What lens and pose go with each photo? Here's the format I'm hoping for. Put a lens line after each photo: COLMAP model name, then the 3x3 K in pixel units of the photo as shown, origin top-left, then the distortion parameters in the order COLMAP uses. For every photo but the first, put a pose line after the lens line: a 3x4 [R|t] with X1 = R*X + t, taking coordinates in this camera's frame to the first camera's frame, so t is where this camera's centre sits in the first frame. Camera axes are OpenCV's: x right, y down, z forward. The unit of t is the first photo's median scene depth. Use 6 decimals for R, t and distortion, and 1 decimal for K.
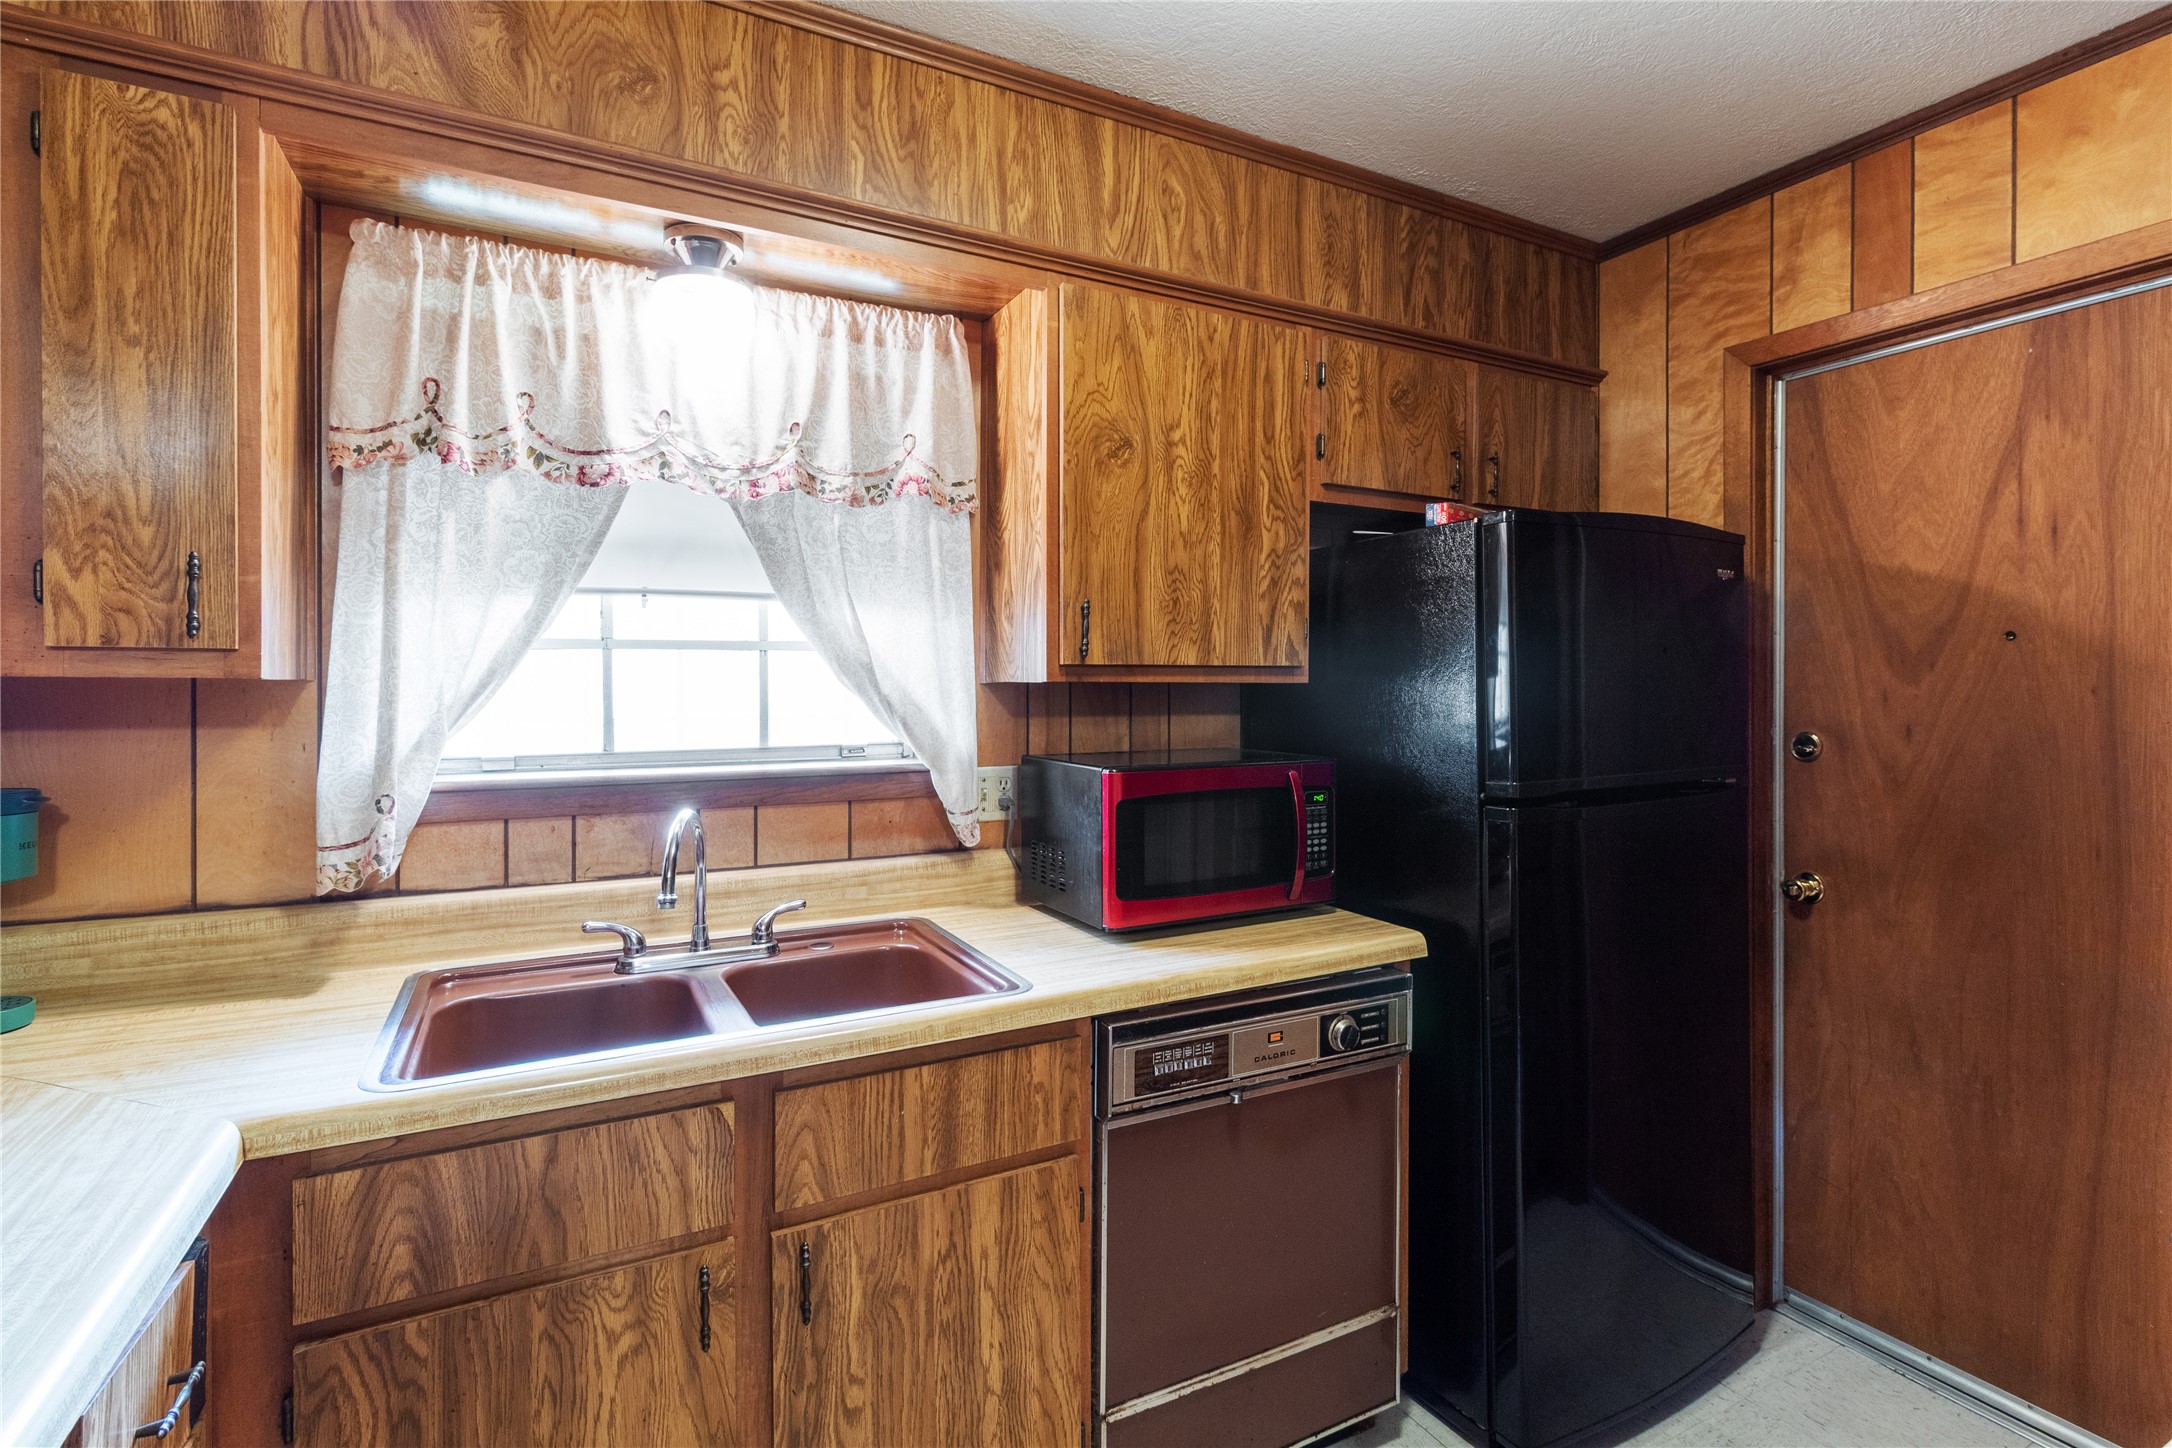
lens RADIAL K [[1007.8, 0, 1077.2], [0, 1007.8, 704.2], [0, 0, 1]] dist [0.001073, 0.000132]
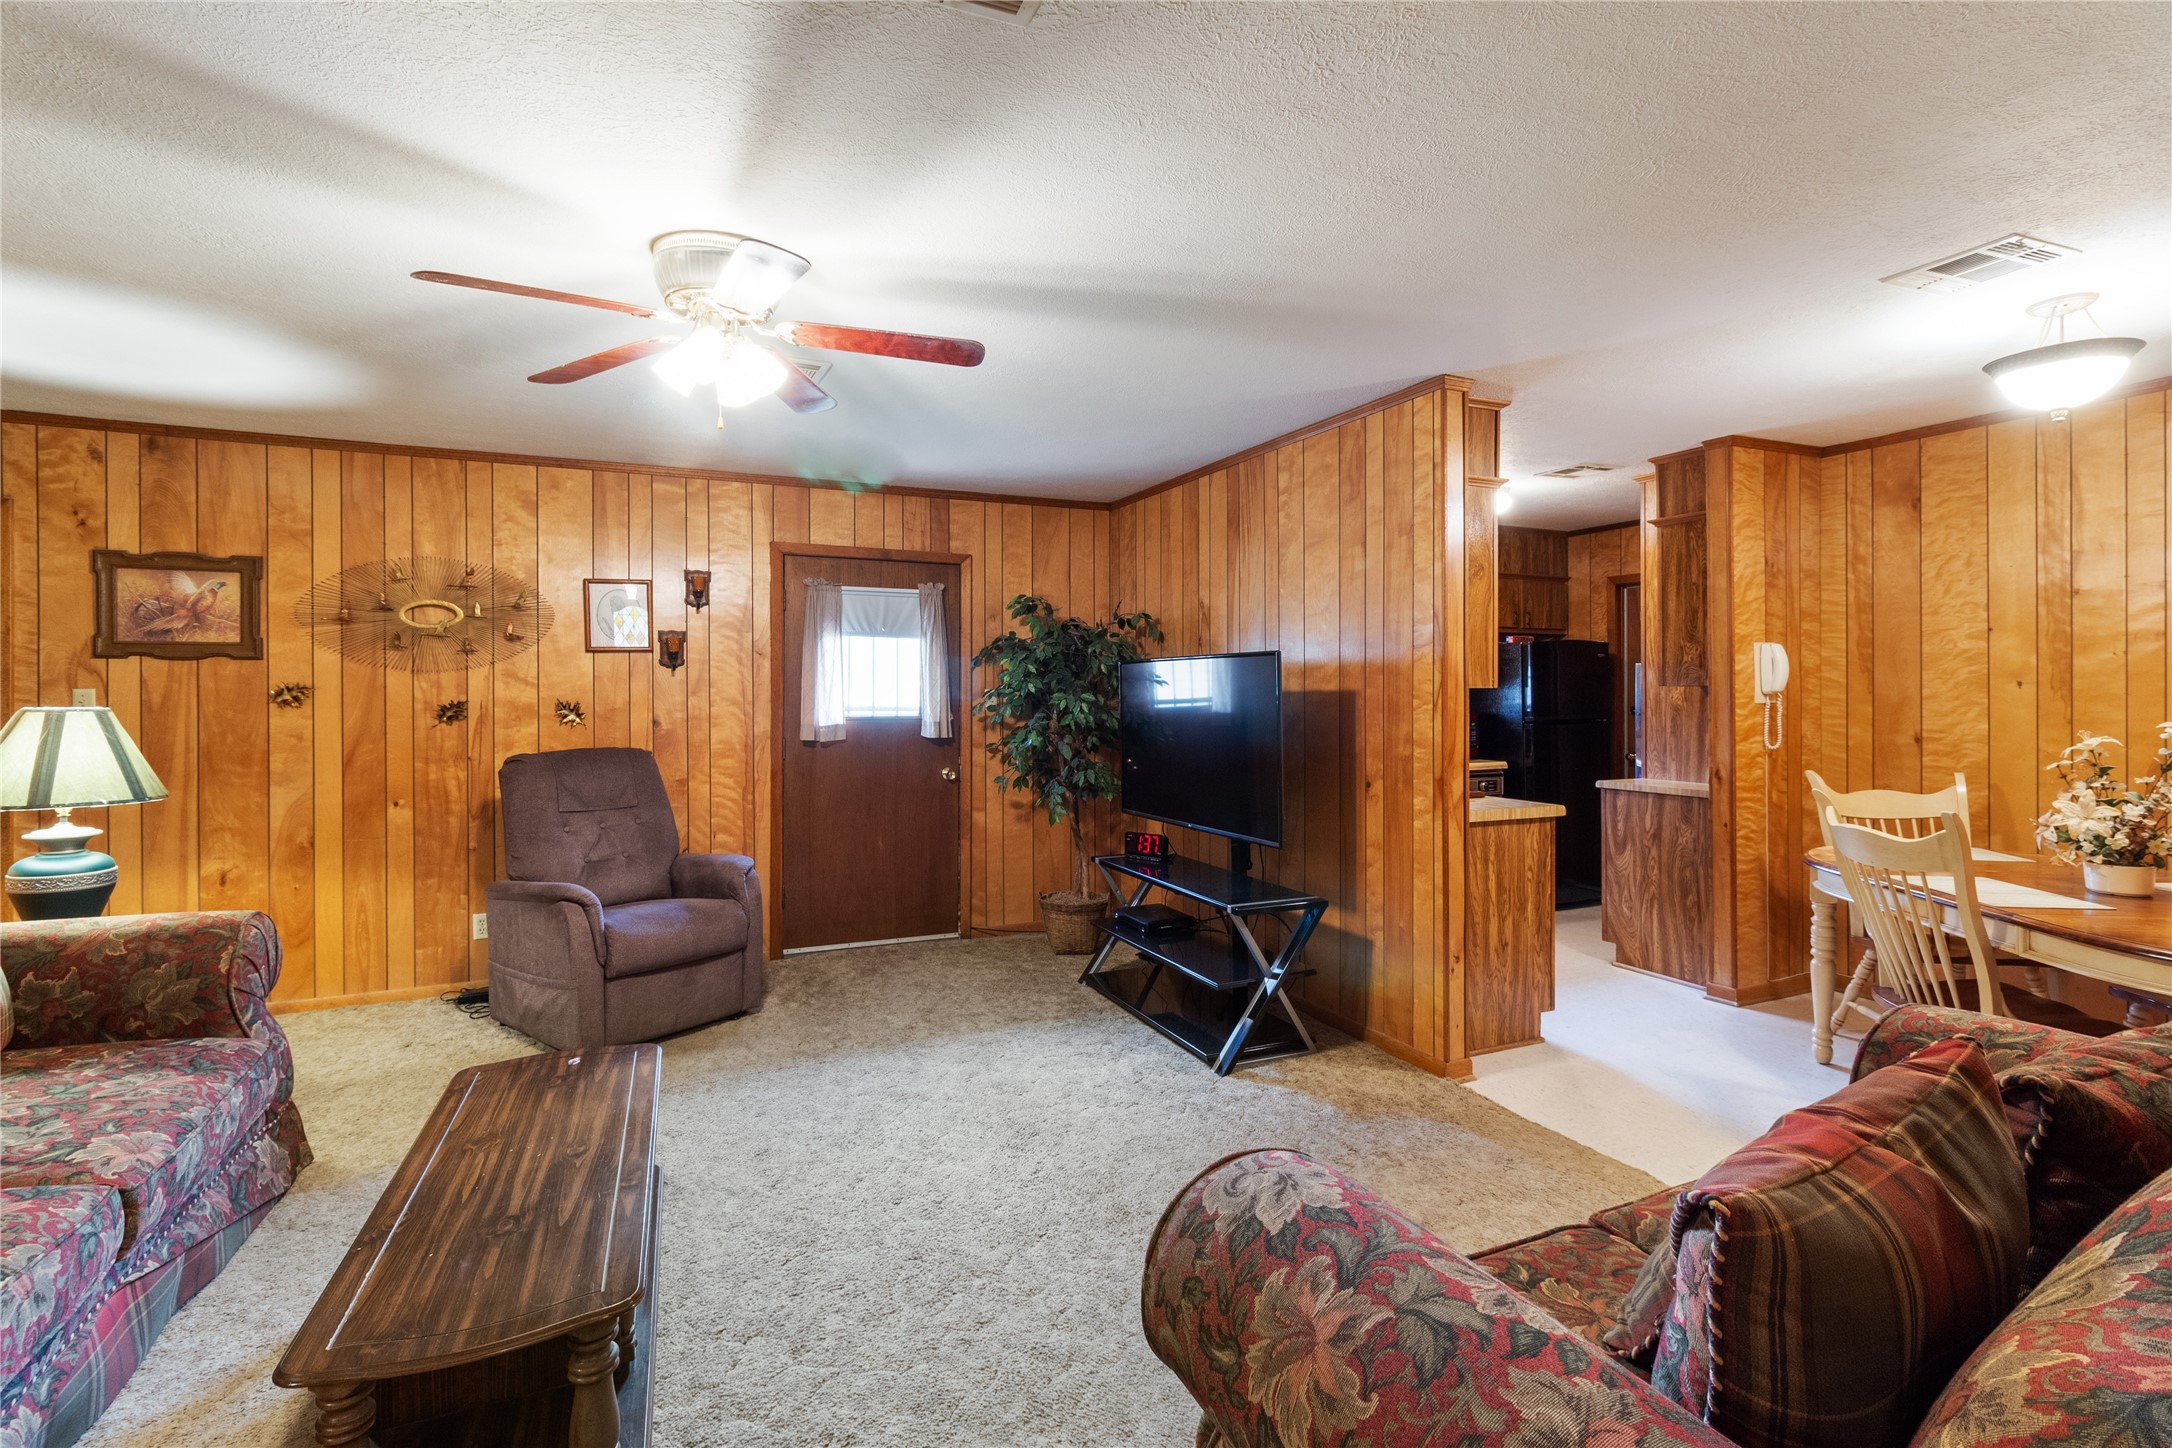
lens RADIAL K [[1007.8, 0, 1083.8], [0, 1007.8, 704.2], [0, 0, 1]] dist [0.001073, 0.000132]
pose [[0.998929, -0.002526, -0.046211, -1.008046], [0.002201, 0.999973, -0.007069, 0.052373], [0.046228, 0.006960, 0.998907, -2.693545]]
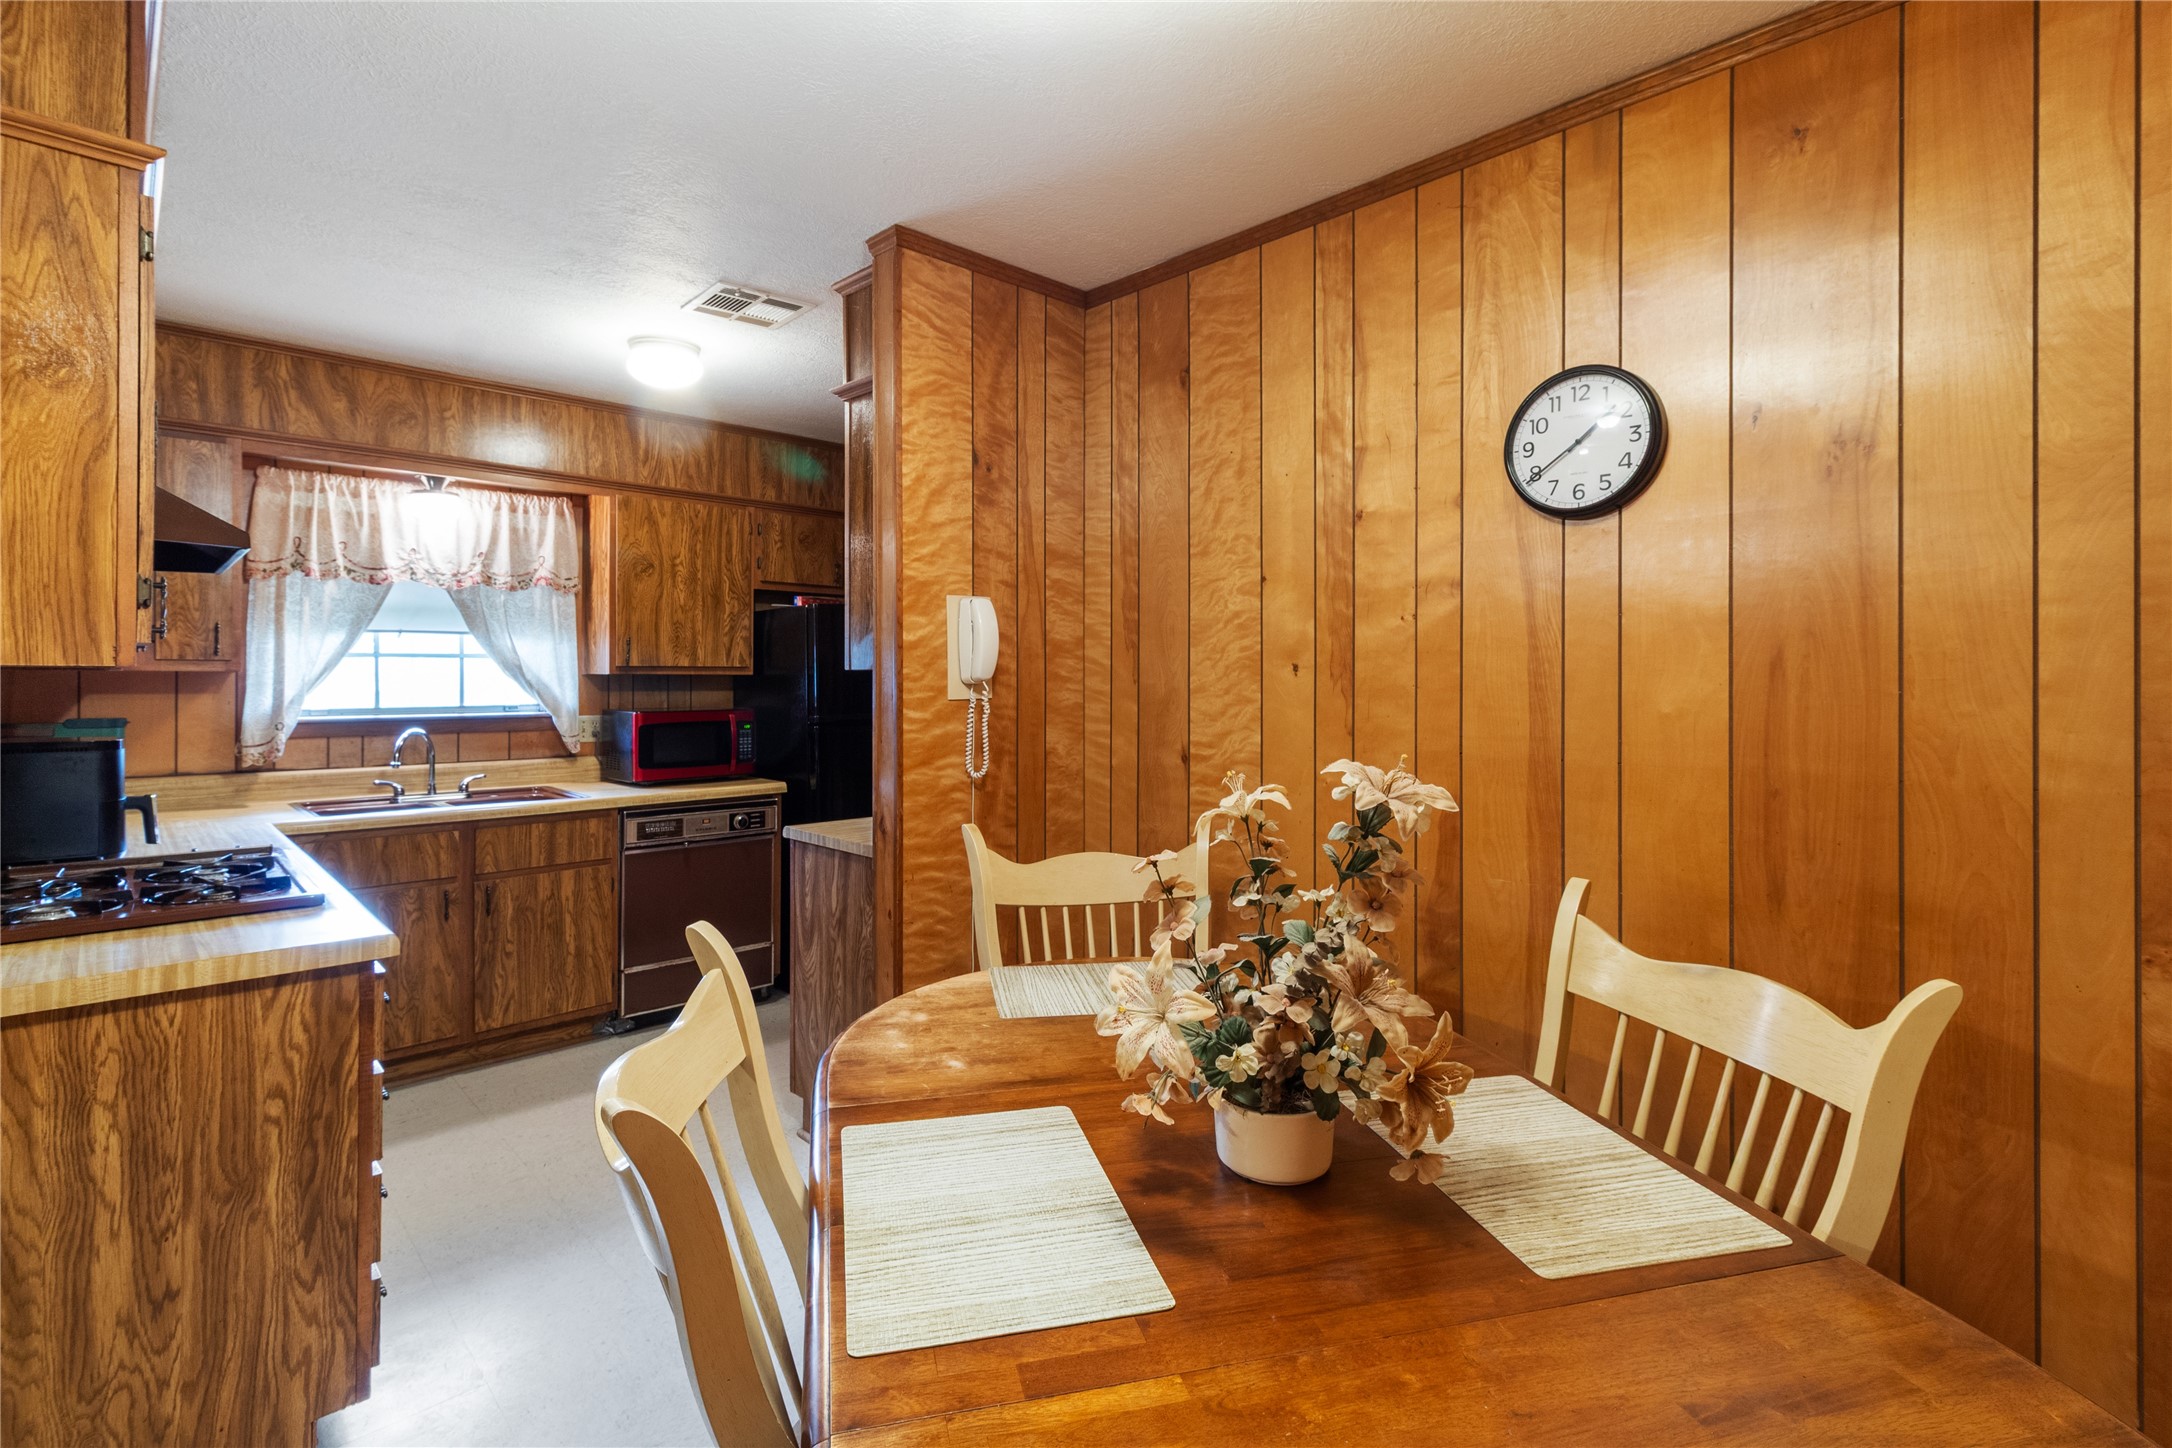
lens RADIAL K [[1007.8, 0, 1092.5], [0, 1007.8, 685.4], [0, 0, 1]] dist [0.001073, 0.000132]
pose [[0.956535, 0.000089, 0.291617, 0.363733], [0.002908, 0.999947, -0.009846, 0.029970], [-0.291602, 0.010266, 0.956485, -1.529095]]
